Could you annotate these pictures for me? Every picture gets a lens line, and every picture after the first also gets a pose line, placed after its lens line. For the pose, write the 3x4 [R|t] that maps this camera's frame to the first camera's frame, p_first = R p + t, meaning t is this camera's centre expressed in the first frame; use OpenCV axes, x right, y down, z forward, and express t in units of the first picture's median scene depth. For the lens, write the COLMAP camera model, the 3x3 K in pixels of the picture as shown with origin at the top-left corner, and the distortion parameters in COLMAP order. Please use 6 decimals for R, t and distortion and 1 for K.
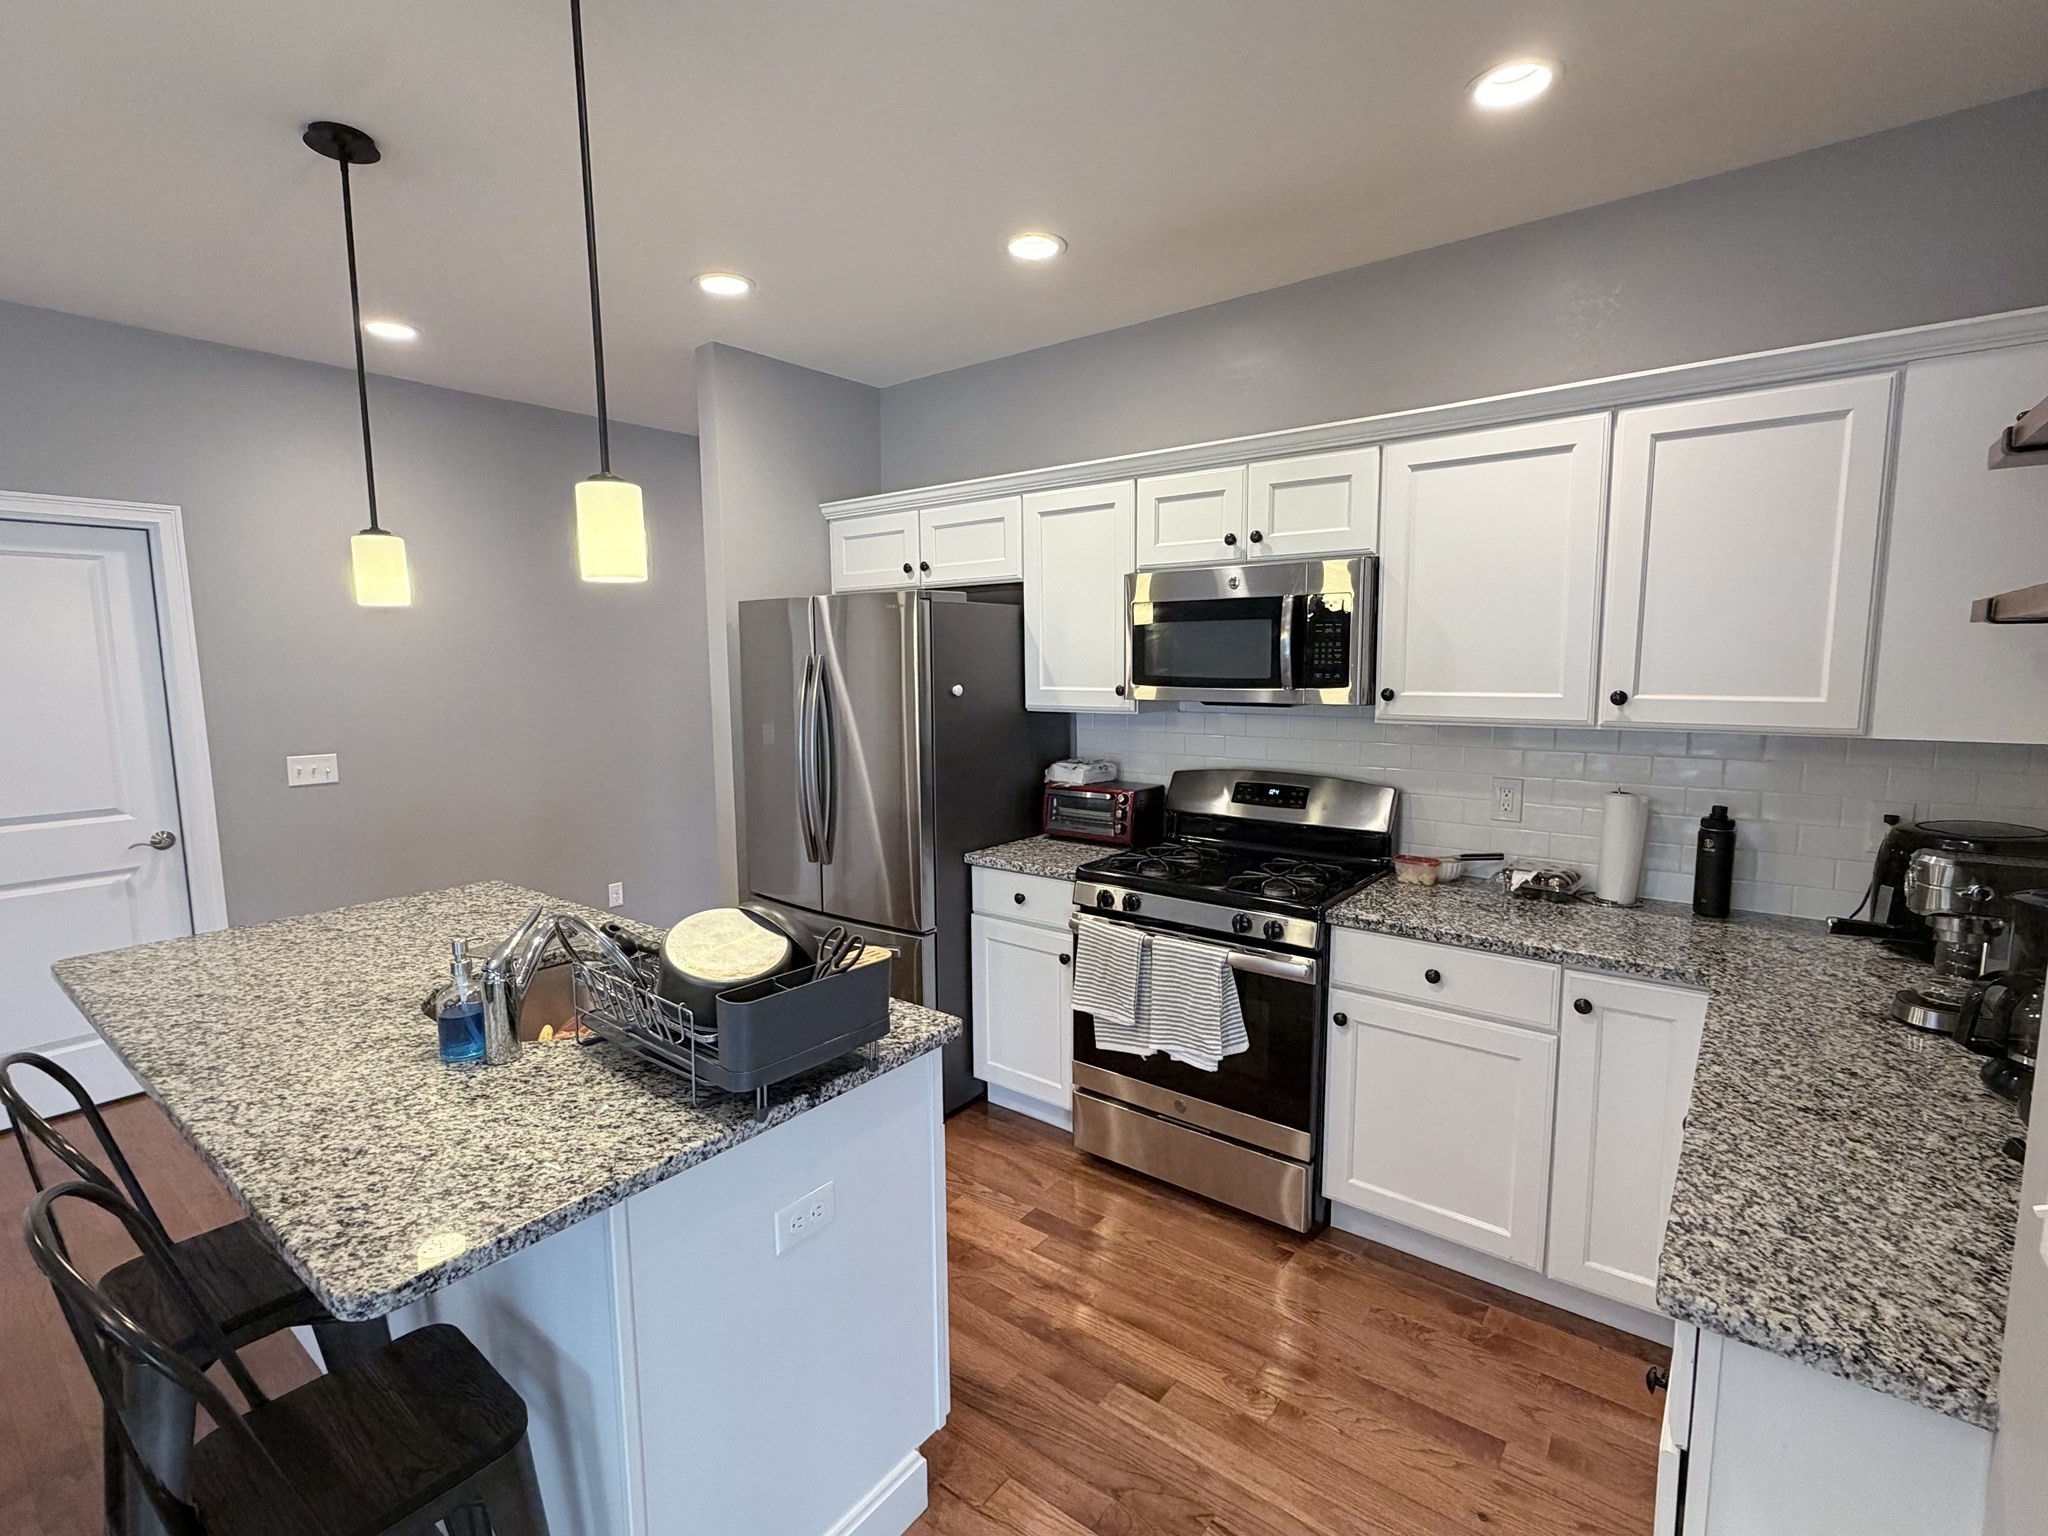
lens RADIAL K [[945.5, 0, 1024.0], [0, 945.5, 768.0], [0, 0, 1]] dist [0.009167, -0.000054]
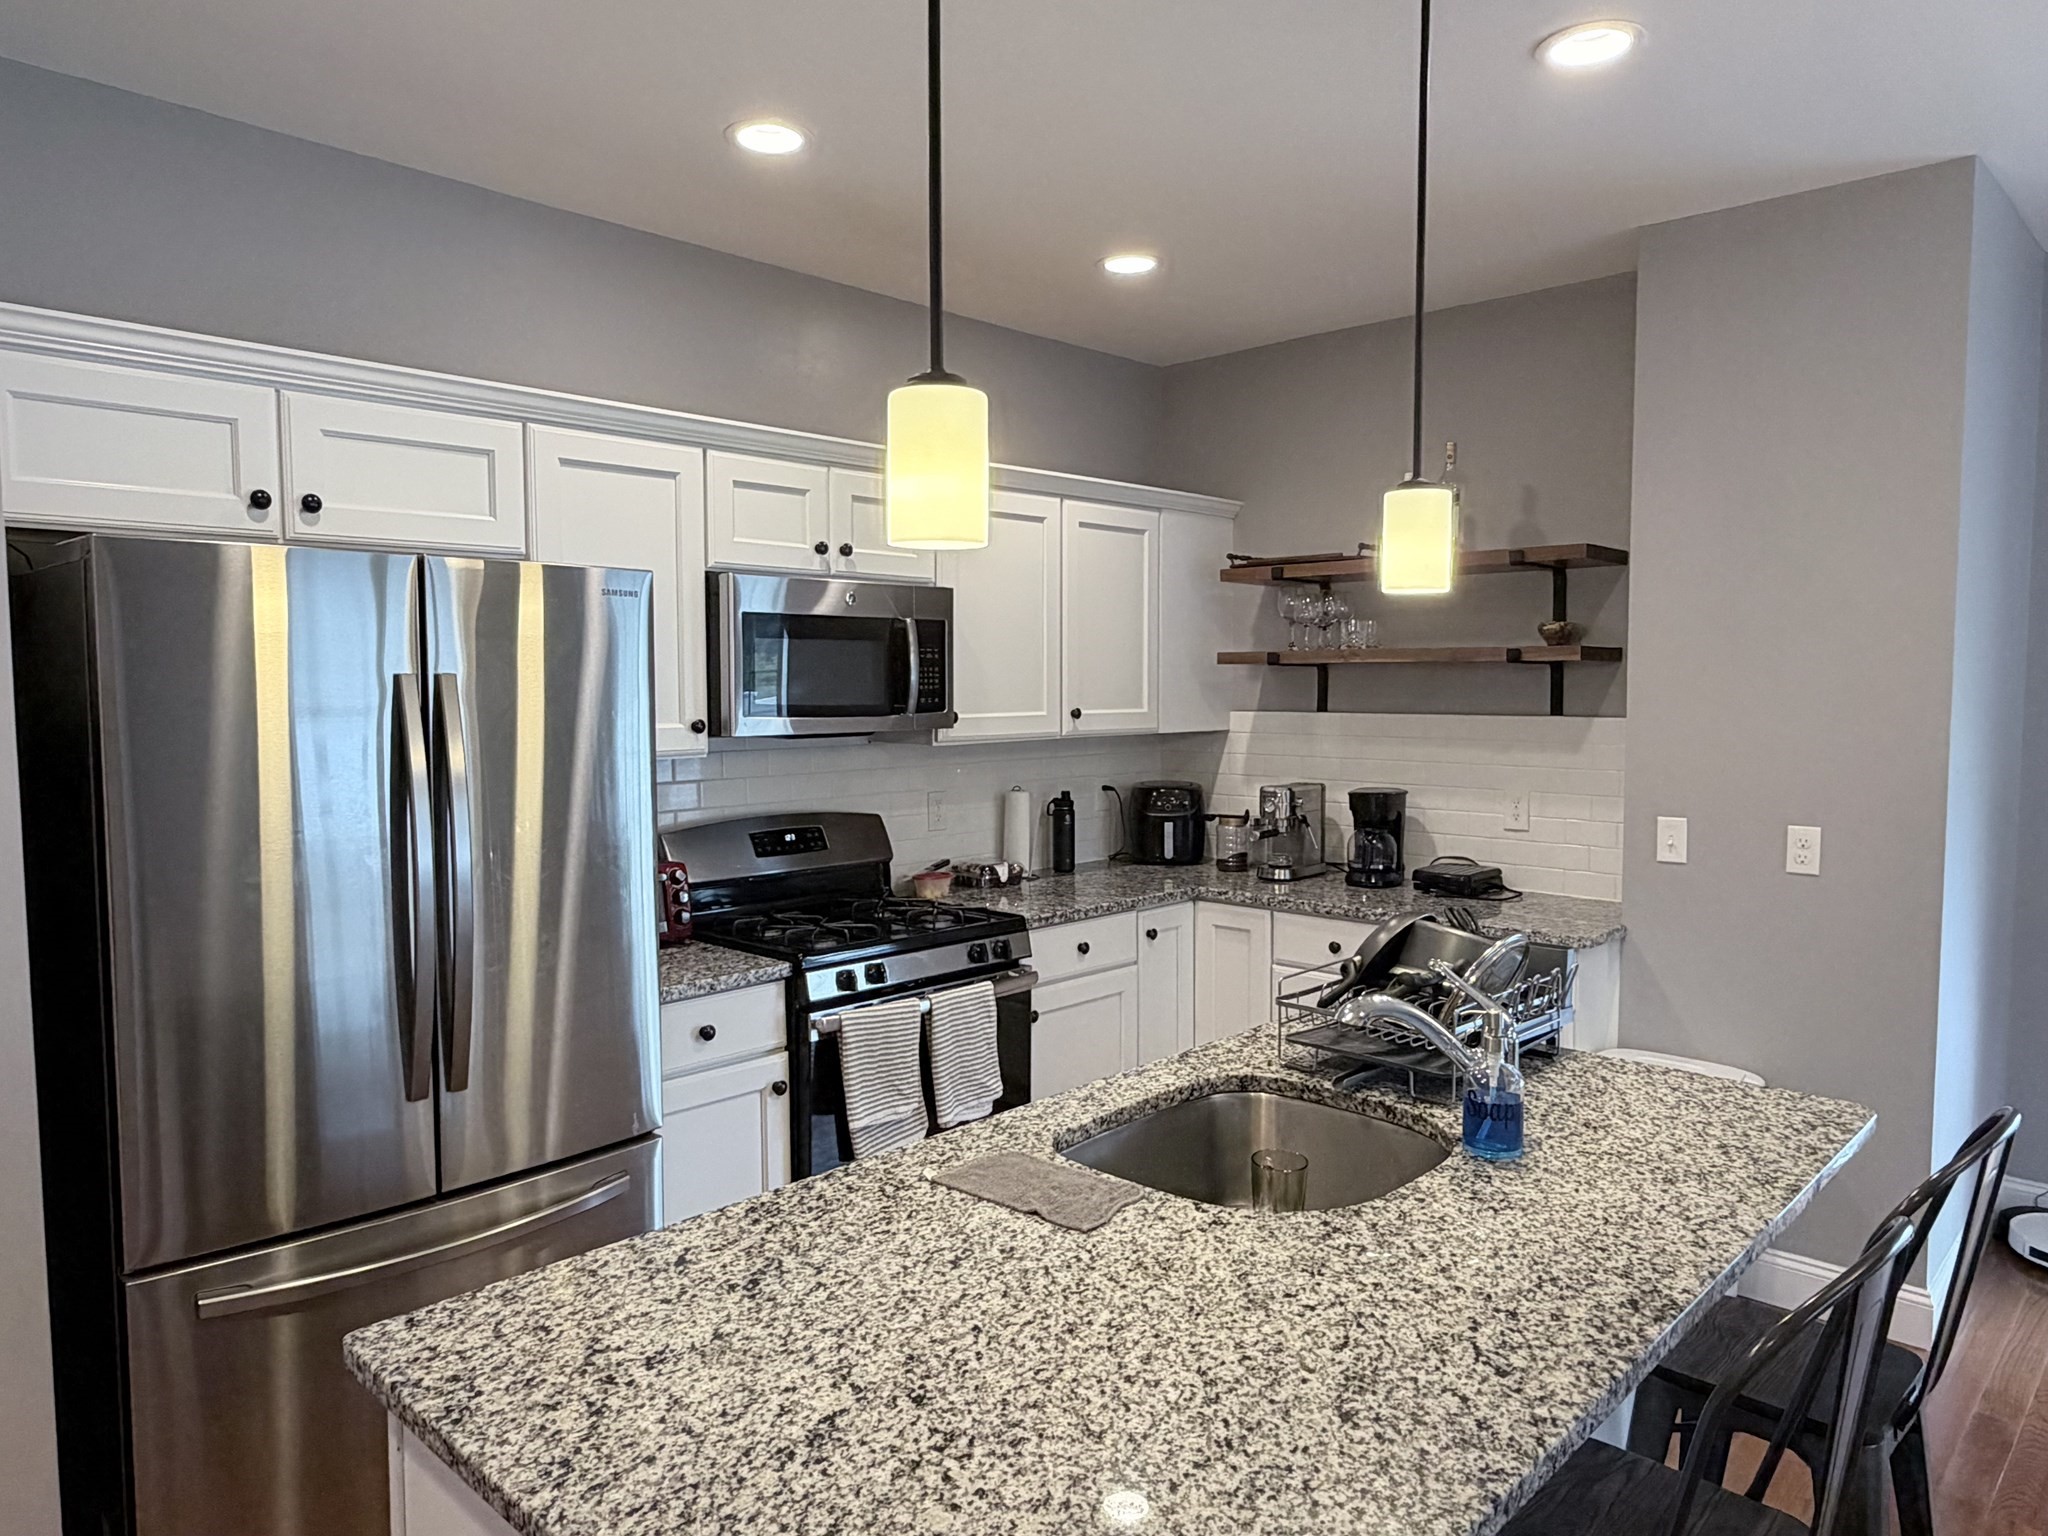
lens RADIAL K [[1329.0, 0, 1012.0], [0, 1329.0, 780.0], [0, 0, 1]] dist [-0.008078, -0.002566]
pose [[0.110506, -0.064946, 0.991751, -1.220639], [0.120699, 0.991354, 0.051471, -0.086697], [-0.986519, 0.114016, 0.117390, 0.866853]]
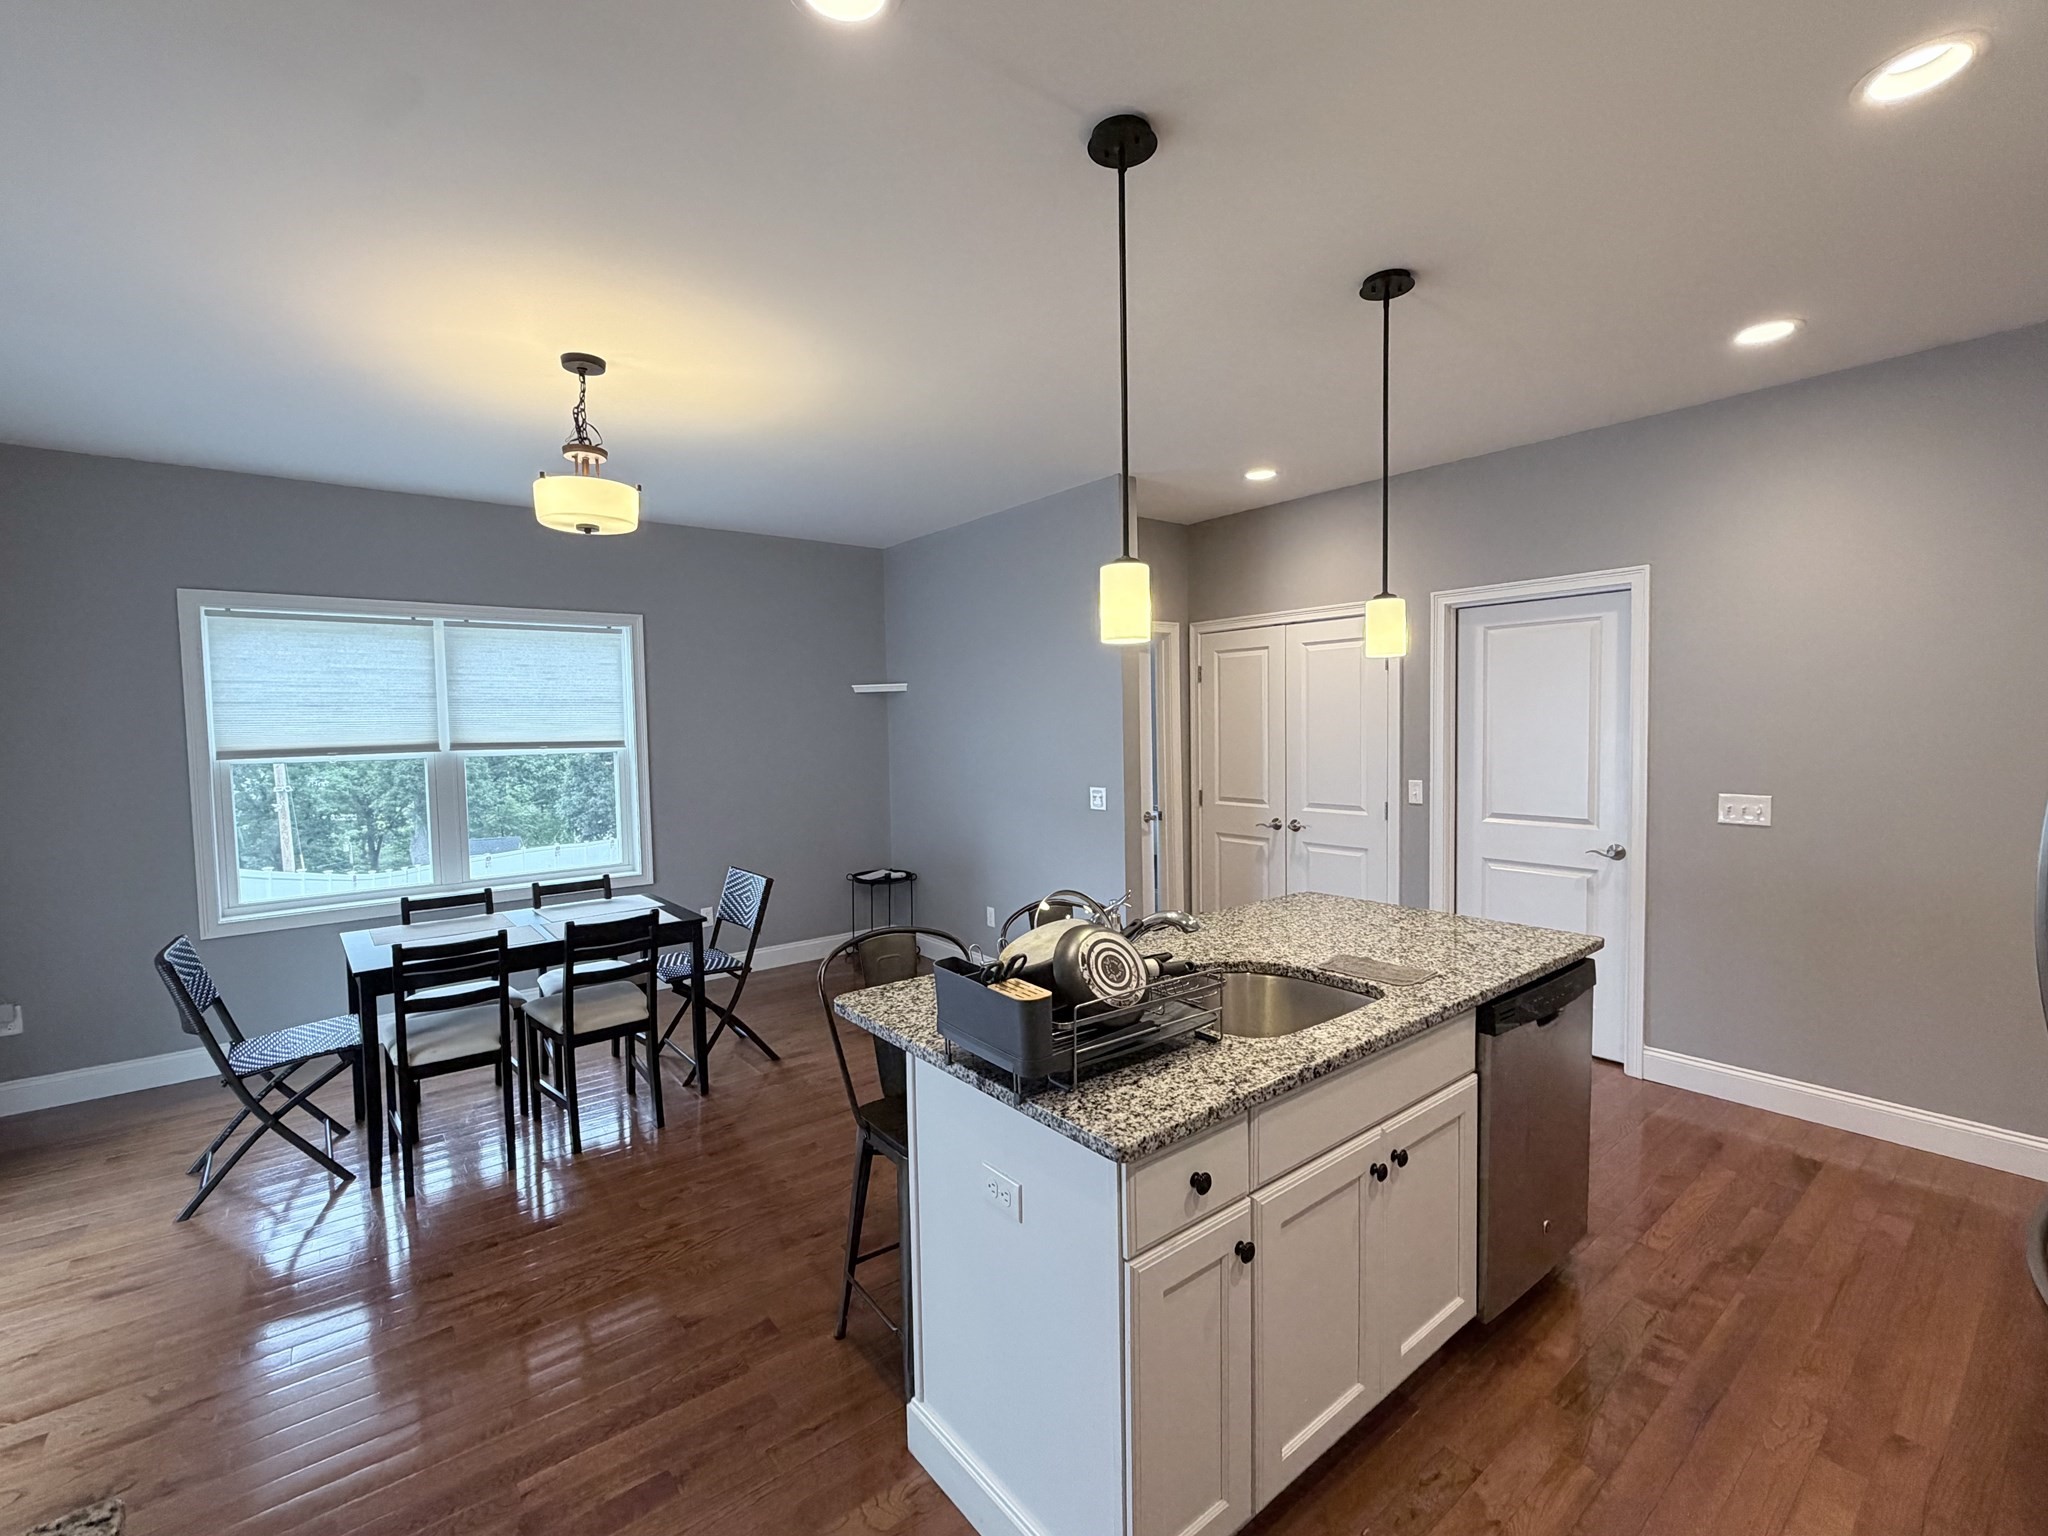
lens RADIAL K [[895.3, 0, 1010.7], [0, 895.3, 769.2], [0, 0, 1]] dist [-0.001062, -0.000152]
pose [[-0.247719, 0.066884, -0.966520, 0.509945], [-0.092016, 0.991480, 0.092195, -0.087022], [0.964452, 0.111774, -0.239455, 0.794302]]
